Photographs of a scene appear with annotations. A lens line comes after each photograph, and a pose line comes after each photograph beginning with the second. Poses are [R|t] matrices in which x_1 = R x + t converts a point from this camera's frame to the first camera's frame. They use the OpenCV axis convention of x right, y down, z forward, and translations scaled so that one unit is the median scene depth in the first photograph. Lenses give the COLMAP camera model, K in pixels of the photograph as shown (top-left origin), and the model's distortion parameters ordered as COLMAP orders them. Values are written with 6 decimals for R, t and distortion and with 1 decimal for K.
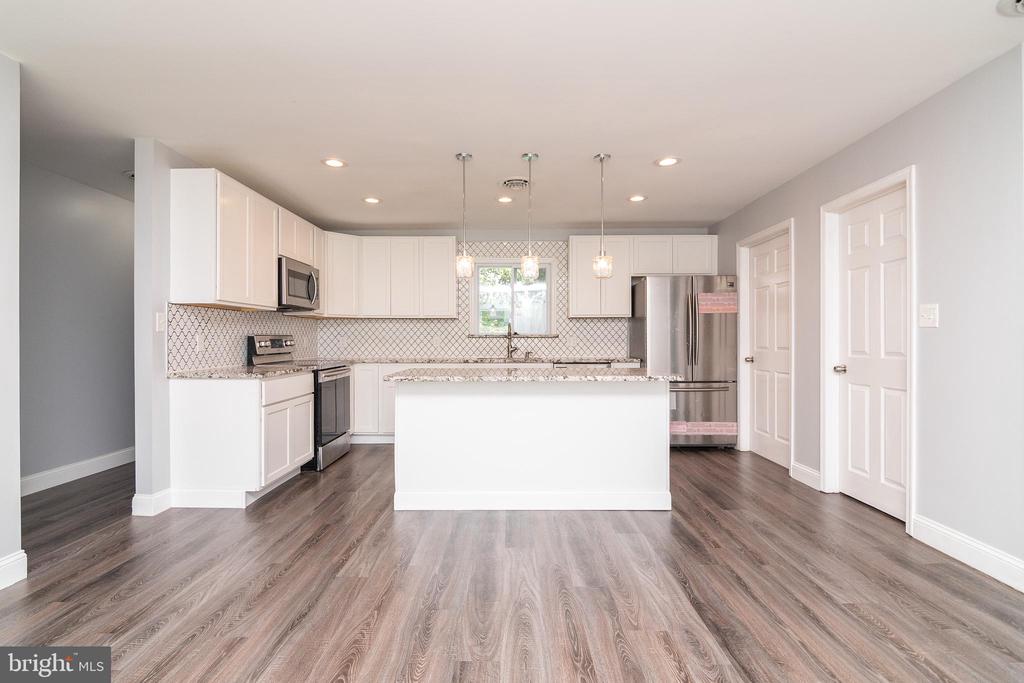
lens RADIAL K [[518.0, 0, 502.0], [0, 518.0, 340.6], [0, 0, 1]] dist [-0.011442, -0.000572]
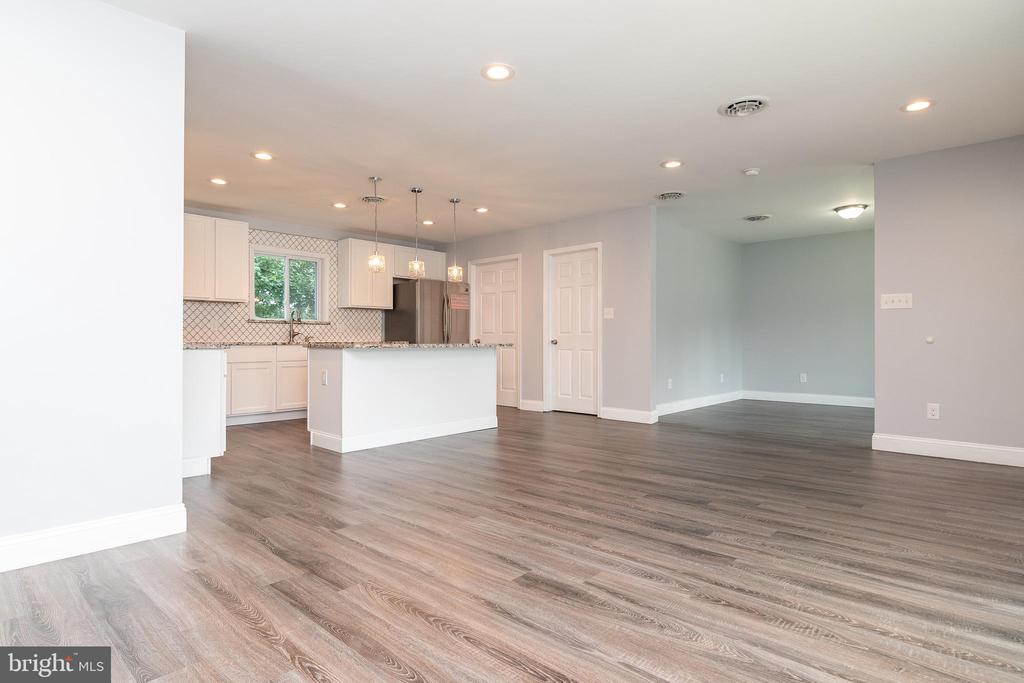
lens RADIAL K [[578.4, 0, 495.8], [0, 578.4, 342.2], [0, 0, 1]] dist [-0.004399, -0.000678]
pose [[0.668026, 0.003448, 0.744130, -0.900399], [-0.000310, 0.999990, -0.004355, 0.058568], [-0.744138, 0.002679, 0.668021, -0.189835]]
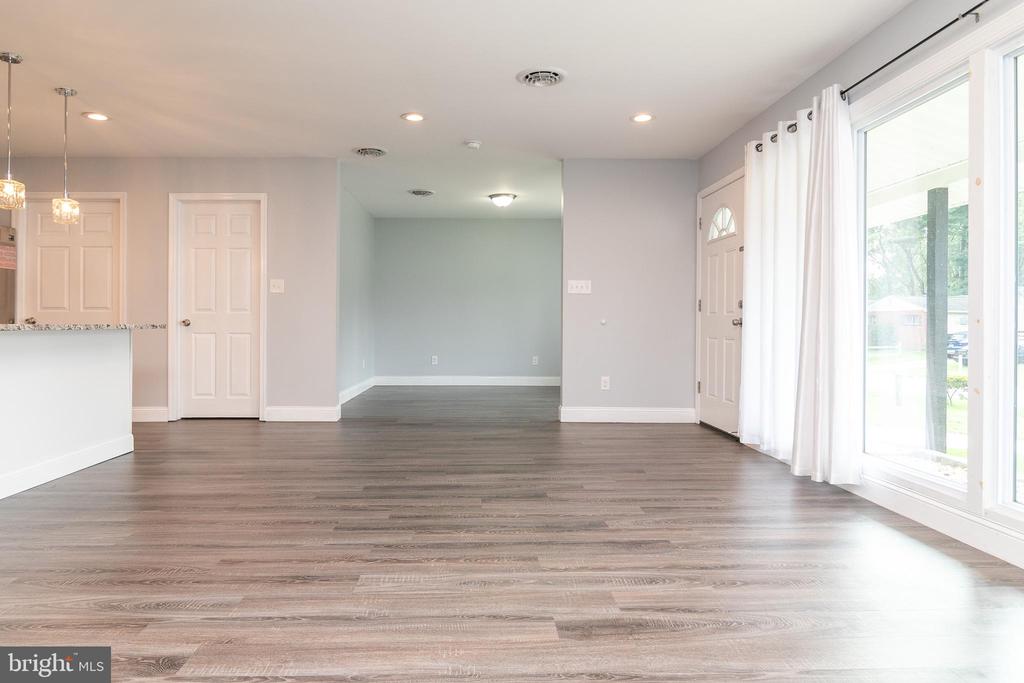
lens RADIAL K [[646.5, 0, 509.1], [0, 646.5, 328.4], [0, 0, 1]] dist [-0.003008, -0.000882]
pose [[-0.075132, -0.000786, 0.997173, -0.938353], [0.001055, 0.999999, 0.000867, 0.062440], [-0.997173, 0.001117, -0.075131, 0.275231]]
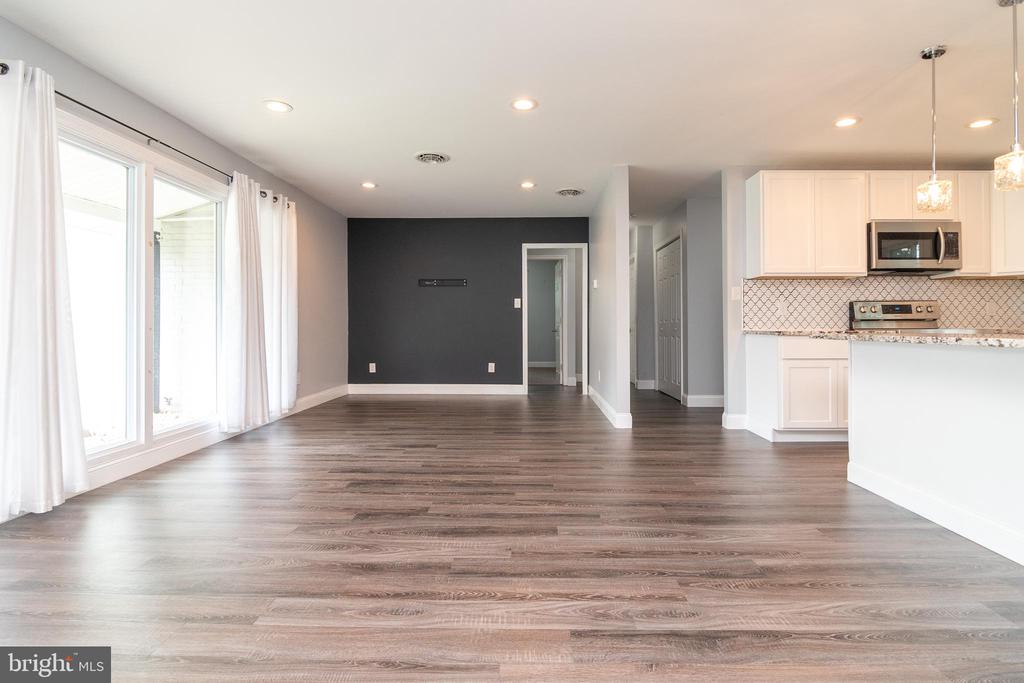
lens RADIAL K [[487.7, 0, 514.9], [0, 487.7, 320.6], [0, 0, 1]] dist [-0.002608, -0.000097]
pose [[0.000922, -0.005598, -0.999984, 0.602434], [-0.003799, 0.999977, -0.005602, 0.043707], [0.999992, 0.003804, 0.000900, 0.362045]]
